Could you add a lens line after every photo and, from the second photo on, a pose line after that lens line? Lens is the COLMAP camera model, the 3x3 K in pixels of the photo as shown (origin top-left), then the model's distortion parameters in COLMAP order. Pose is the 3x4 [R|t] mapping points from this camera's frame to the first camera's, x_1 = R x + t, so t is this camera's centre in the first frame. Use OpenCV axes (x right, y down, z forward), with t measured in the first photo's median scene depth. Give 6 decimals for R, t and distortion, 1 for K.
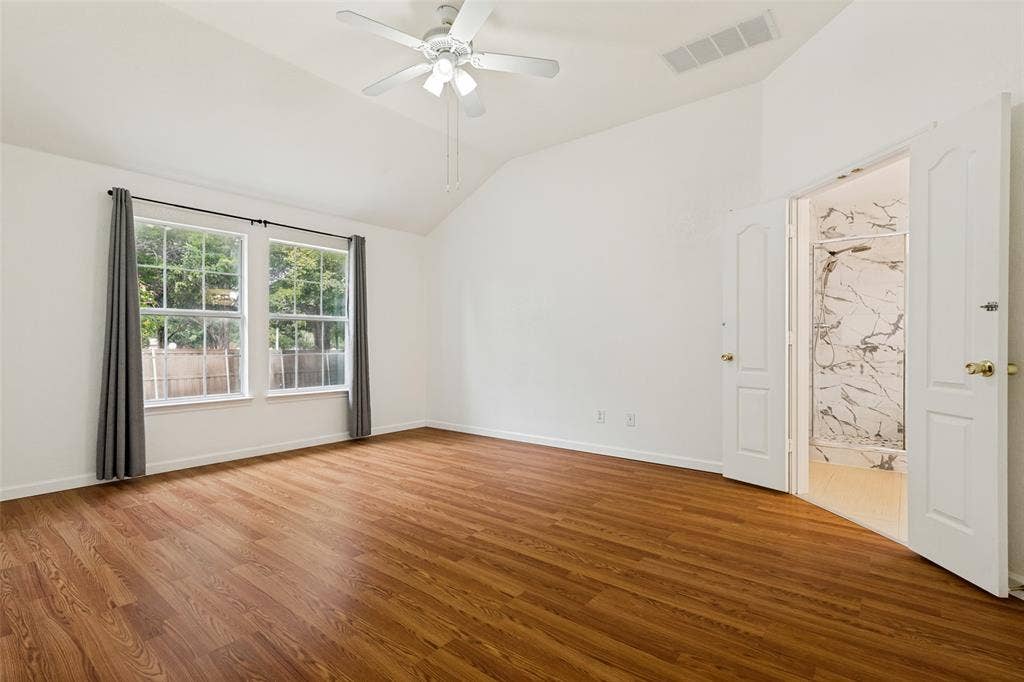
lens RADIAL K [[475.6, 0, 512.9], [0, 475.6, 345.9], [0, 0, 1]] dist [0.002689, 0.000196]
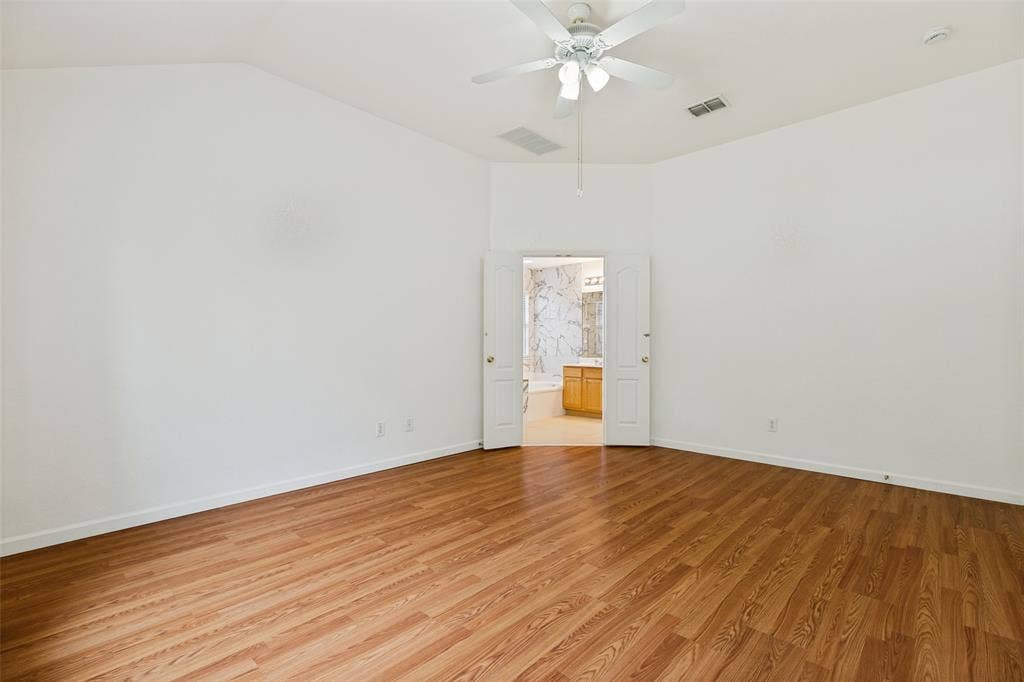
lens RADIAL K [[475.6, 0, 512.9], [0, 475.6, 345.9], [0, 0, 1]] dist [0.002689, 0.000196]
pose [[0.061673, -0.002260, 0.998094, -1.120013], [0.001055, 0.999997, 0.002199, -0.021122], [-0.998096, 0.000917, 0.061676, 1.084313]]
